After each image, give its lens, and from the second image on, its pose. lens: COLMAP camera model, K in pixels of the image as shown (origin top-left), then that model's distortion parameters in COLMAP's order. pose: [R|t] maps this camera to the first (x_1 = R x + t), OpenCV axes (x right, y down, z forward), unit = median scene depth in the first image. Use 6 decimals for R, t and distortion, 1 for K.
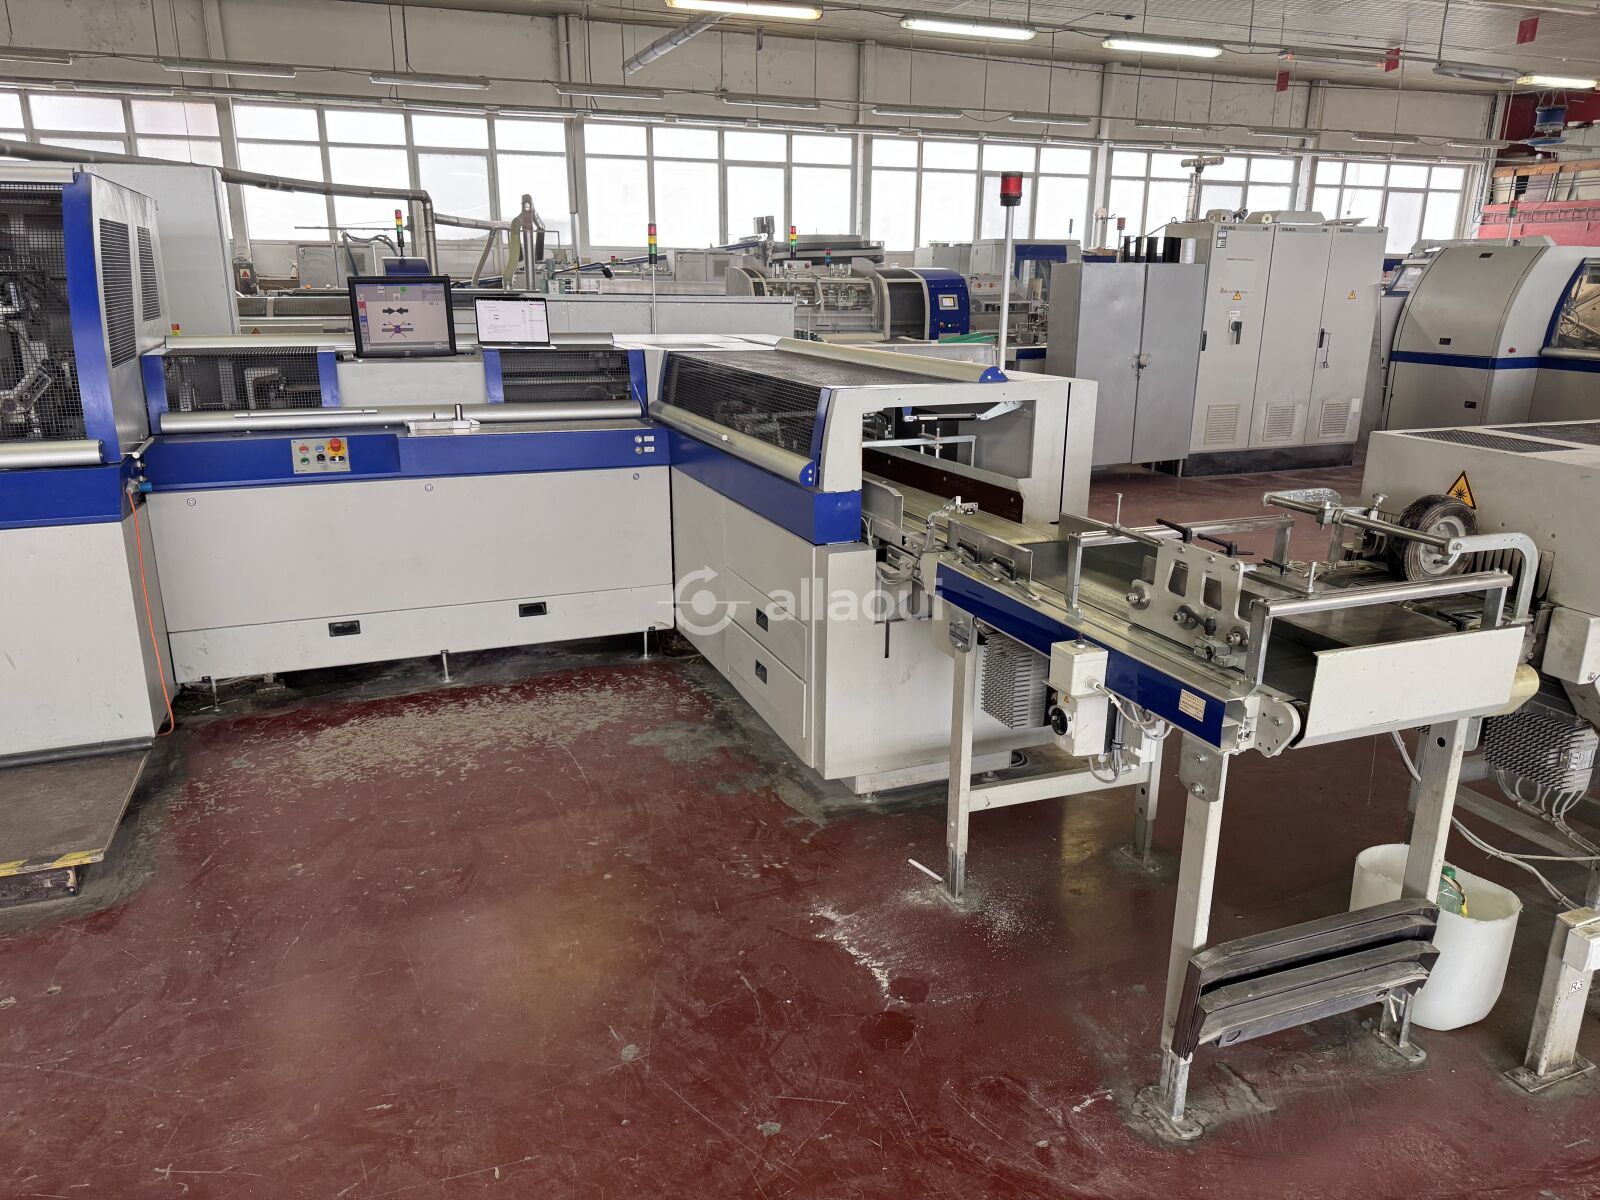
lens RADIAL K [[1139.2, 0, 803.9], [0, 1139.2, 599.7], [0, 0, 1]] dist [0.028481, -0.035758]
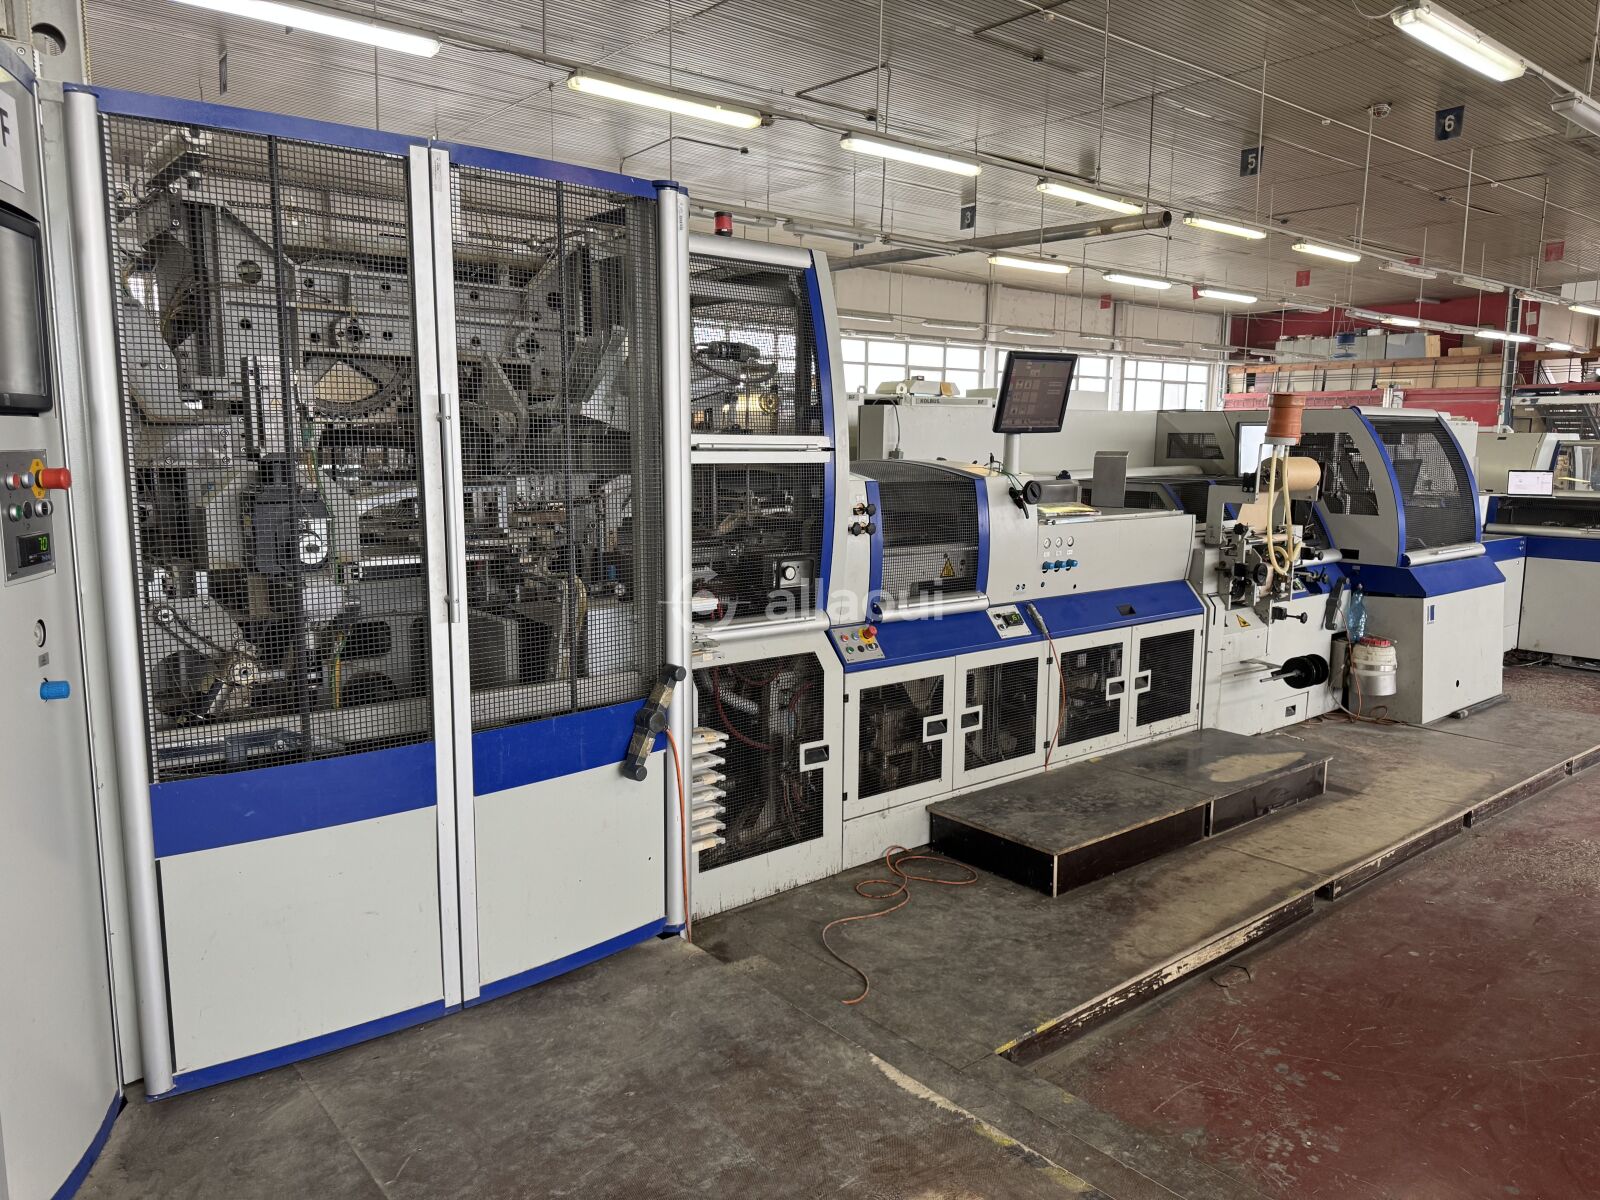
lens RADIAL K [[1124.0, 0, 797.6], [0, 1124.0, 596.7], [0, 0, 1]] dist [0.073369, -0.103232]
pose [[0.951760, -0.040120, 0.304208, -0.867626], [0.081822, 0.988701, -0.125602, 0.038547], [-0.295732, 0.144434, 0.944289, -0.186554]]
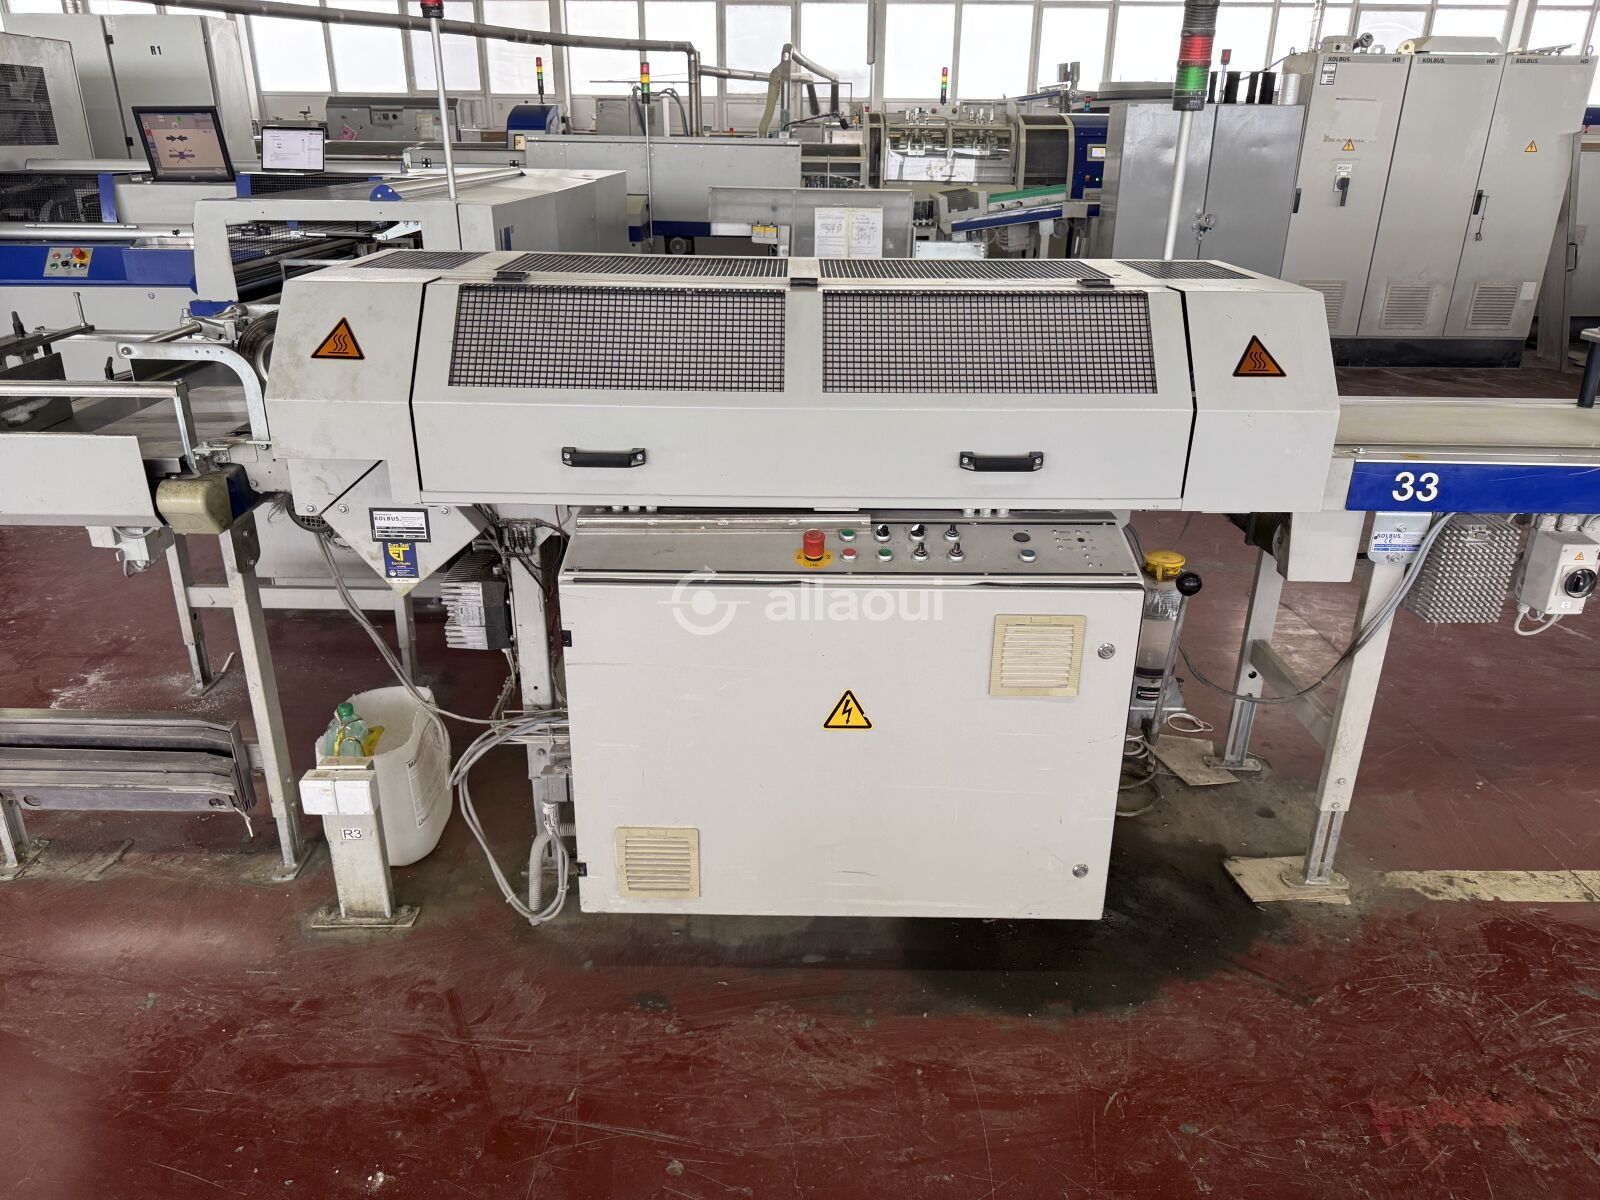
lens RADIAL K [[1131.4, 0, 795.3], [0, 1131.4, 601.6], [0, 0, 1]] dist [0.046235, -0.055857]
pose [[0.926556, 0.146012, -0.346663, 0.319260], [-0.106803, 0.985779, 0.129742, -0.005742], [0.360677, -0.083188, 0.928974, 0.062483]]
